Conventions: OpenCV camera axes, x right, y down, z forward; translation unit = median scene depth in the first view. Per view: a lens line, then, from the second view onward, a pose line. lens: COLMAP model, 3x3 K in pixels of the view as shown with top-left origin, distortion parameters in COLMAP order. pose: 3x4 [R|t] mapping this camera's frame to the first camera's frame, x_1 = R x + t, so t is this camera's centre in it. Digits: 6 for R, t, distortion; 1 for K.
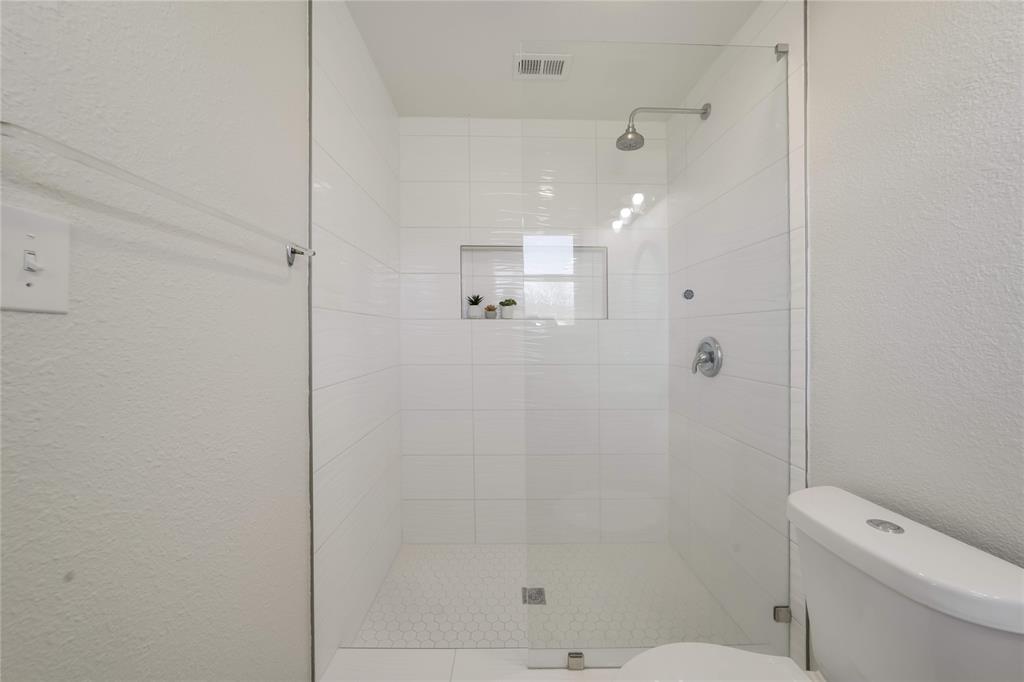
lens RADIAL K [[358.7, 0, 512.4], [0, 358.7, 345.1], [0, 0, 1]] dist [-0.010320, -0.000099]
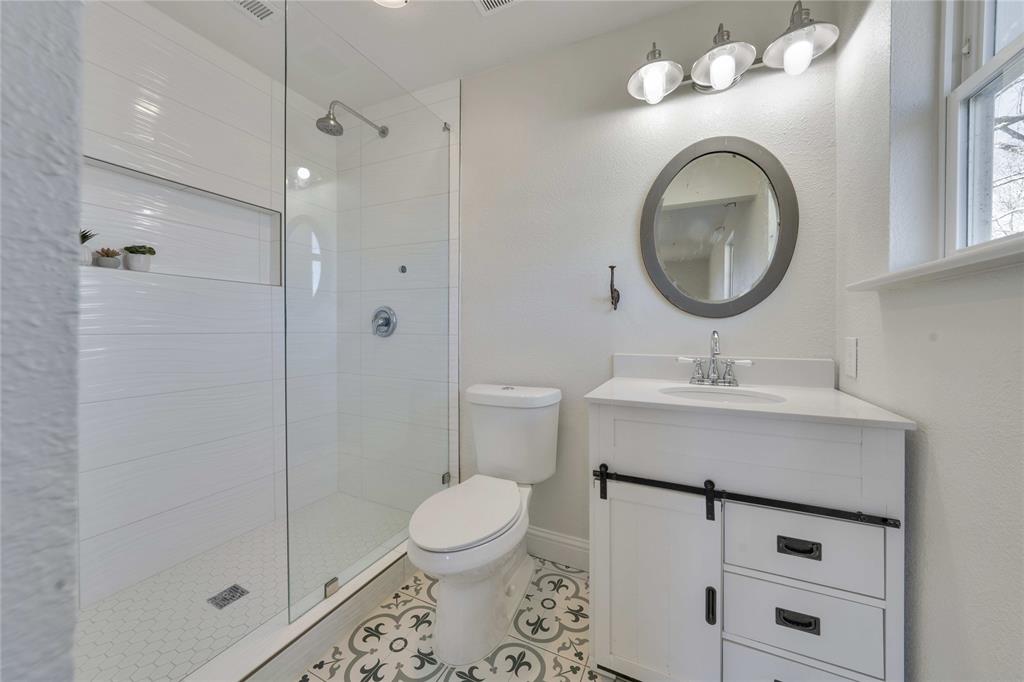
lens RADIAL K [[358.7, 0, 516.7], [0, 358.7, 334.2], [0, 0, 1]] dist [-0.010320, -0.000099]
pose [[0.455786, -0.013659, 0.889984, -0.403727], [0.014213, 0.999866, 0.008067, 0.078069], [-0.889976, 0.008972, 0.455920, -0.018556]]
